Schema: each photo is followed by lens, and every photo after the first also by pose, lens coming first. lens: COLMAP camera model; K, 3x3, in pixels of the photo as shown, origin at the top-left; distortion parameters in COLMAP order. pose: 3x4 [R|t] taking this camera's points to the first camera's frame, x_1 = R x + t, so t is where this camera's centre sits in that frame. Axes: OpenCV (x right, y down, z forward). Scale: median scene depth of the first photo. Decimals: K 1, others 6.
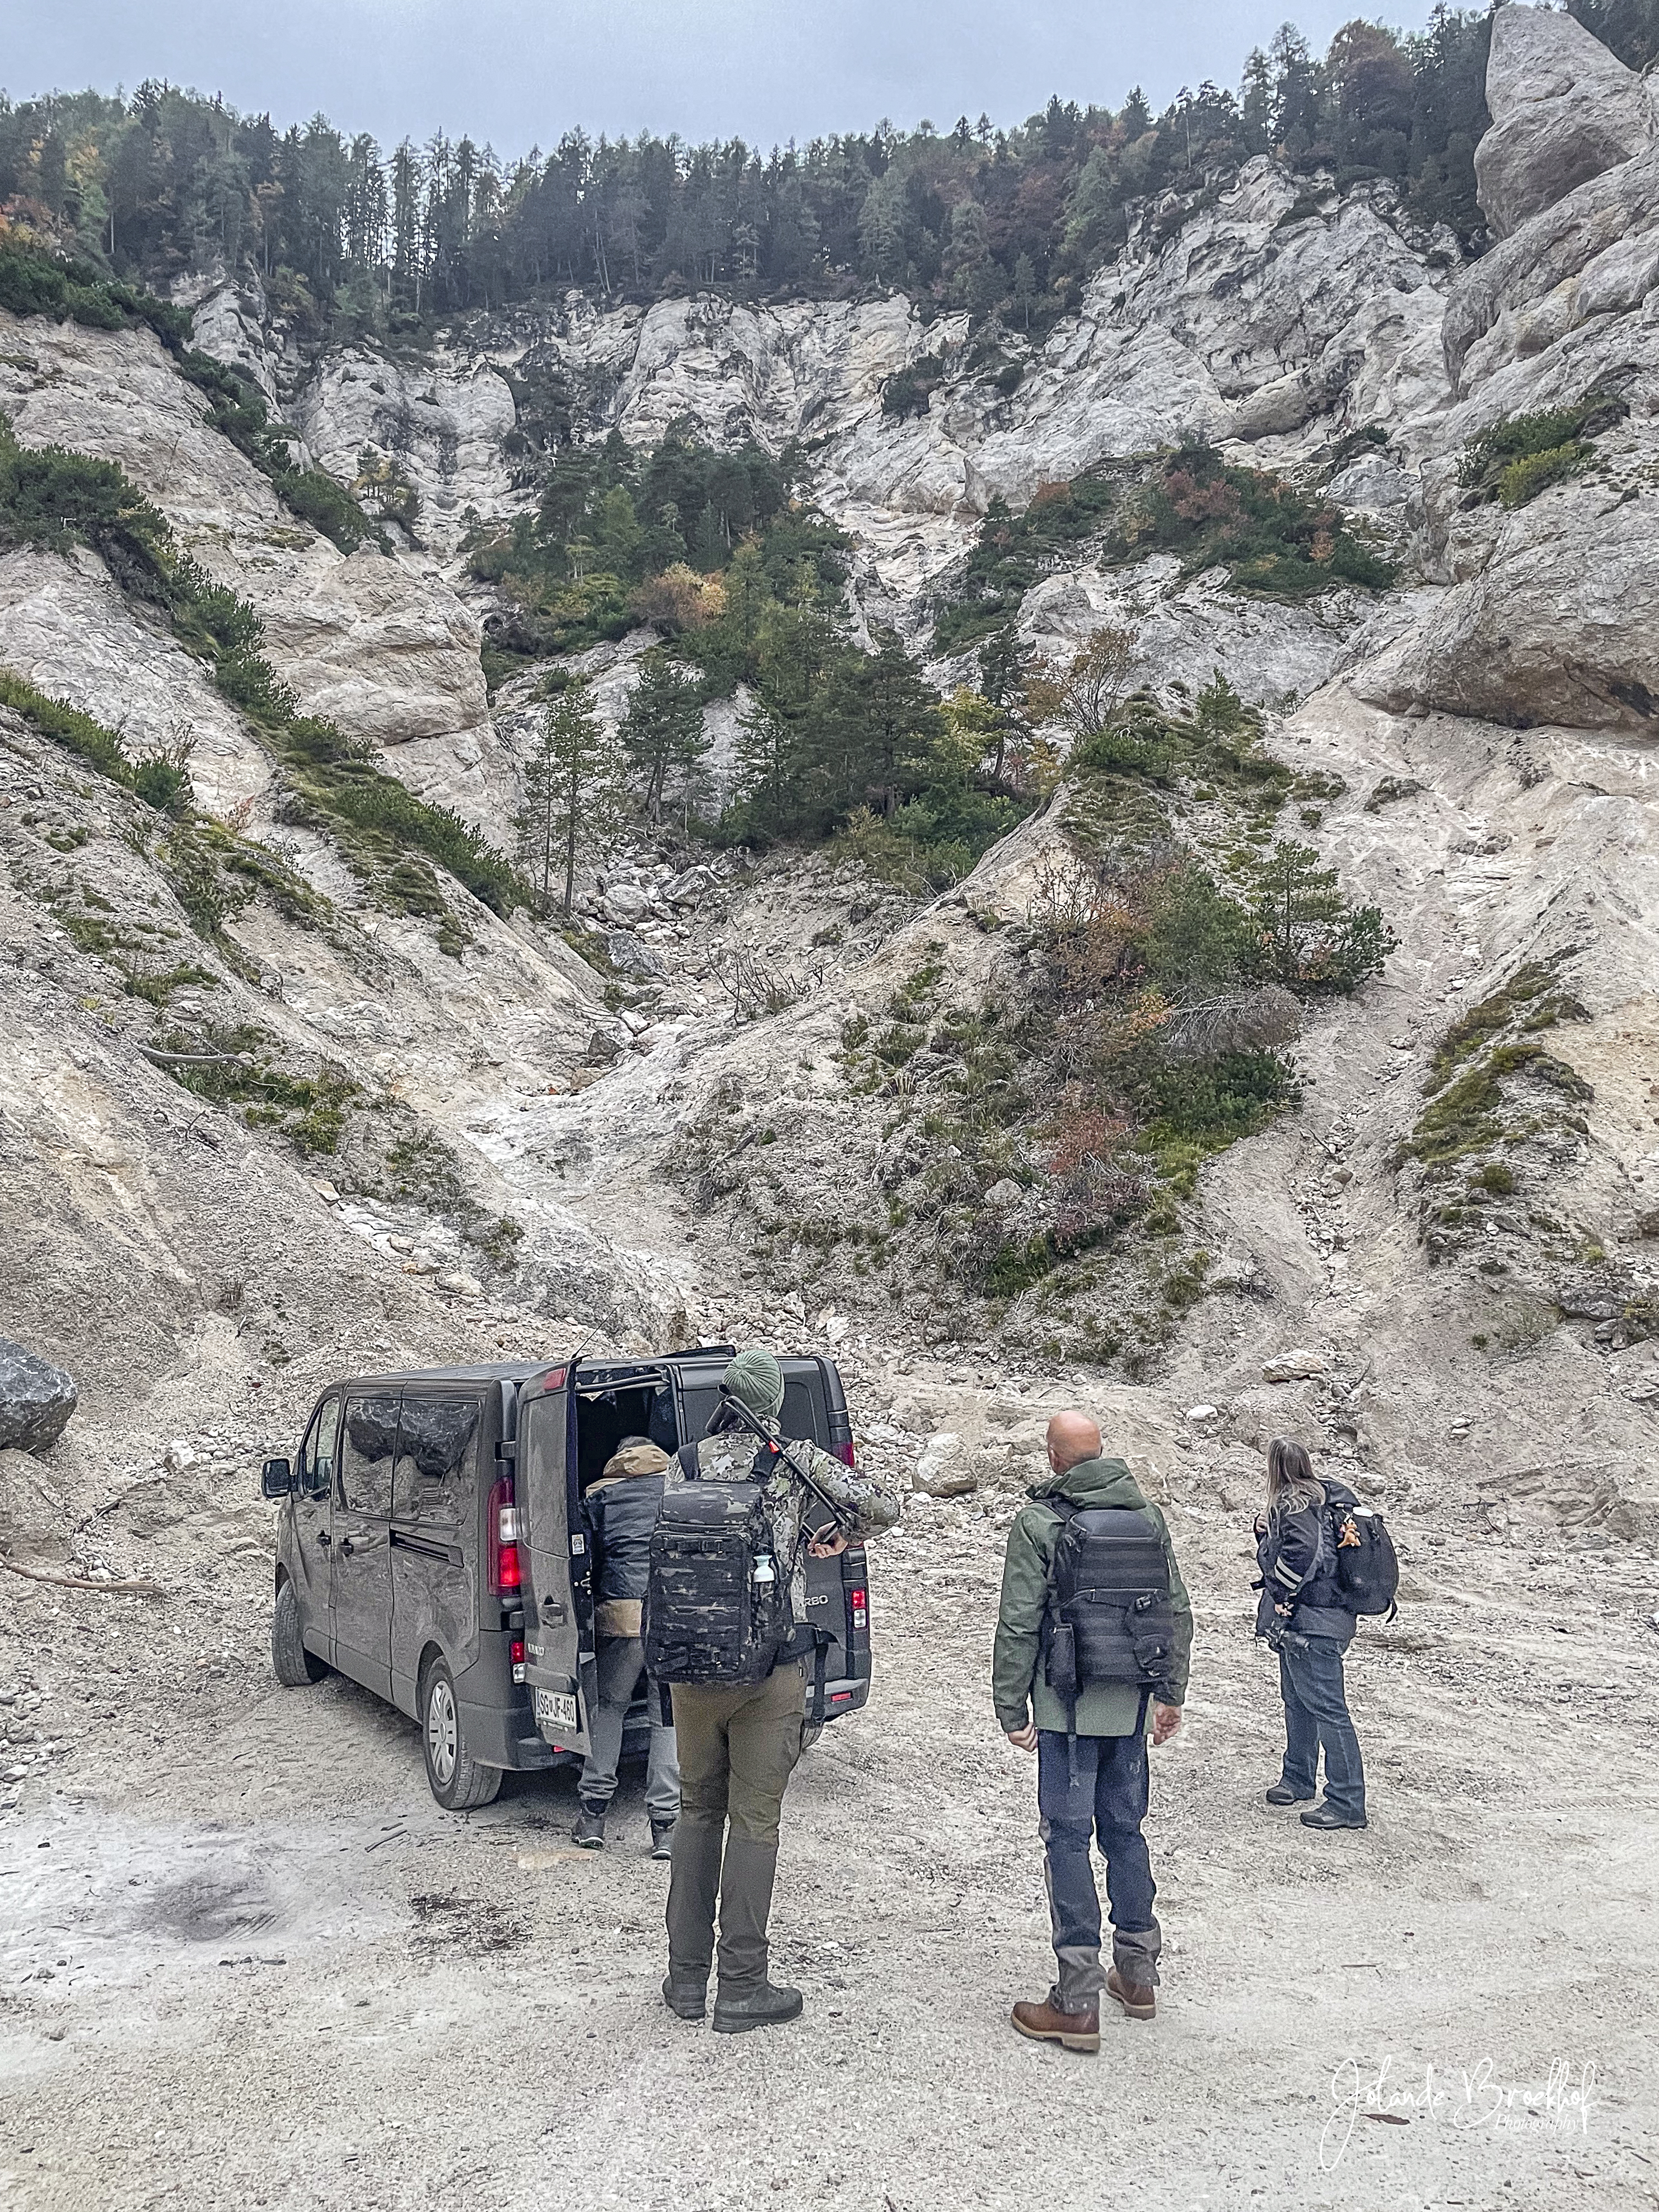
lens RADIAL K [[1589.4, 0, 829.5], [0, 1589.4, 1106.0], [0, 0, 1]] dist [0.074503, -0.089266]
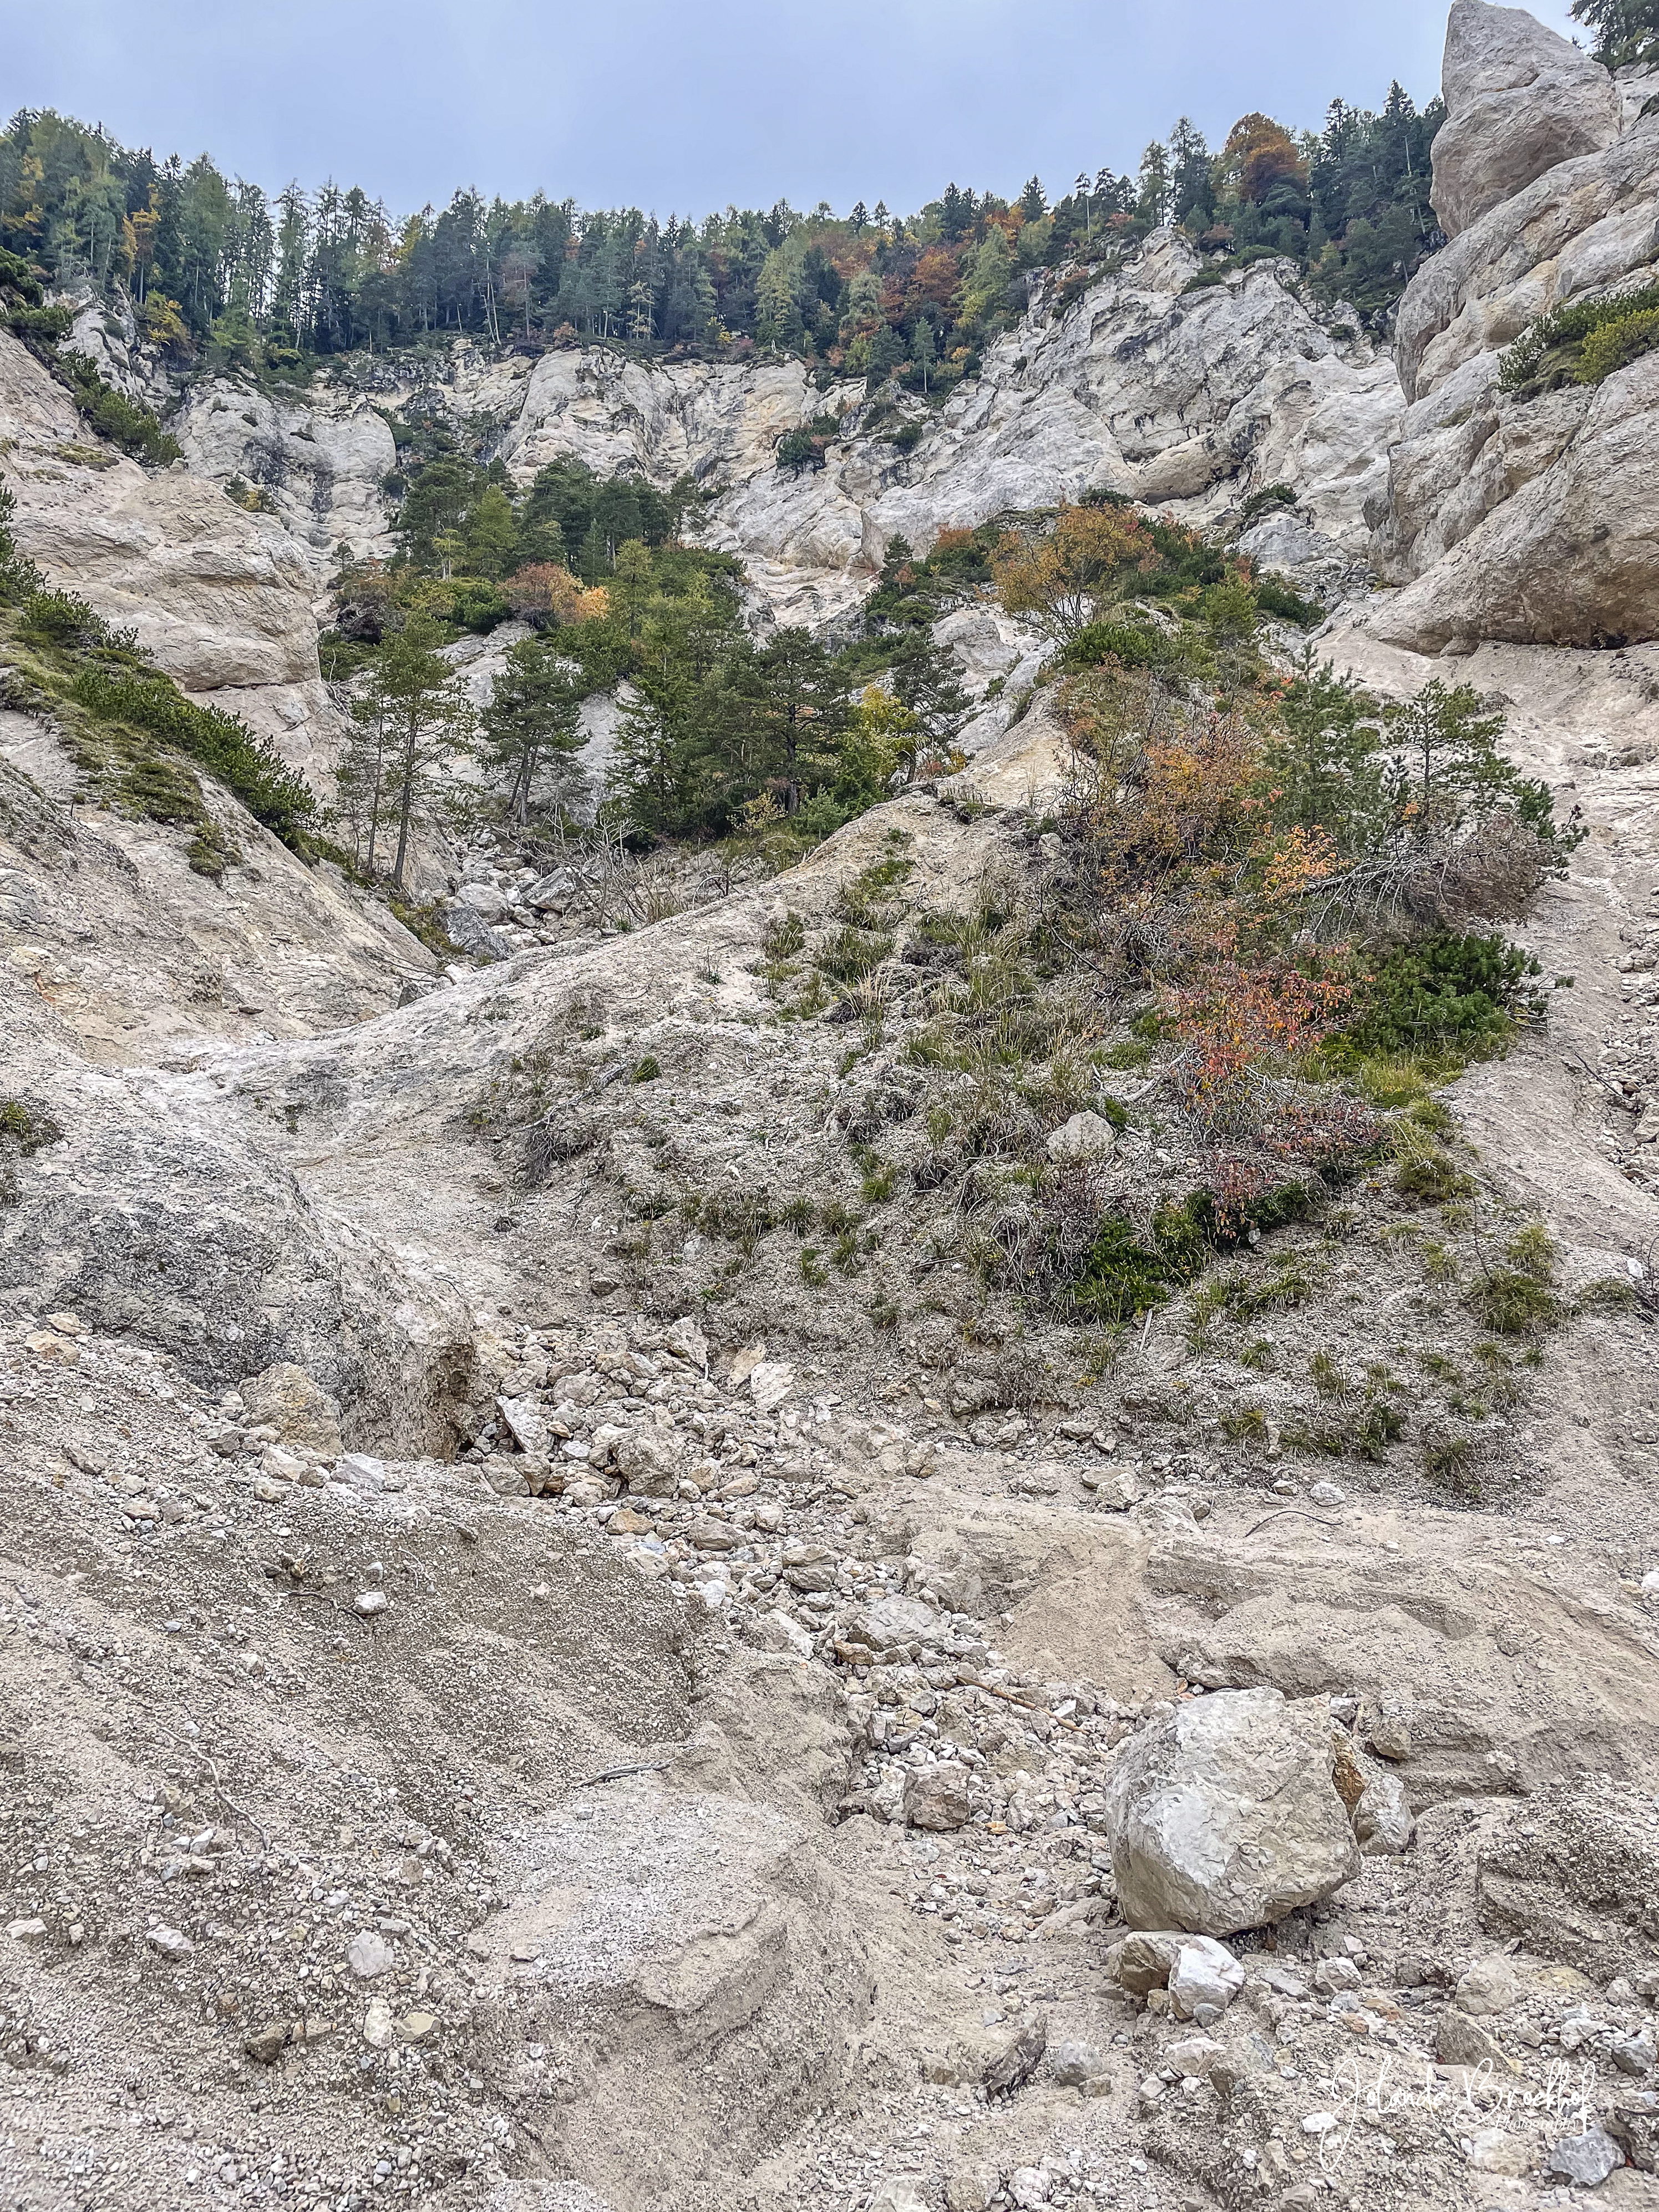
lens RADIAL K [[1589.3, 0, 829.5], [0, 1589.3, 1106.0], [0, 0, 1]] dist [0.074503, -0.089266]
pose [[0.996545, 0.026183, 0.078823, -0.004887], [-0.022003, 0.998328, -0.053445, 0.018832], [-0.080091, 0.051526, 0.995455, 0.117075]]
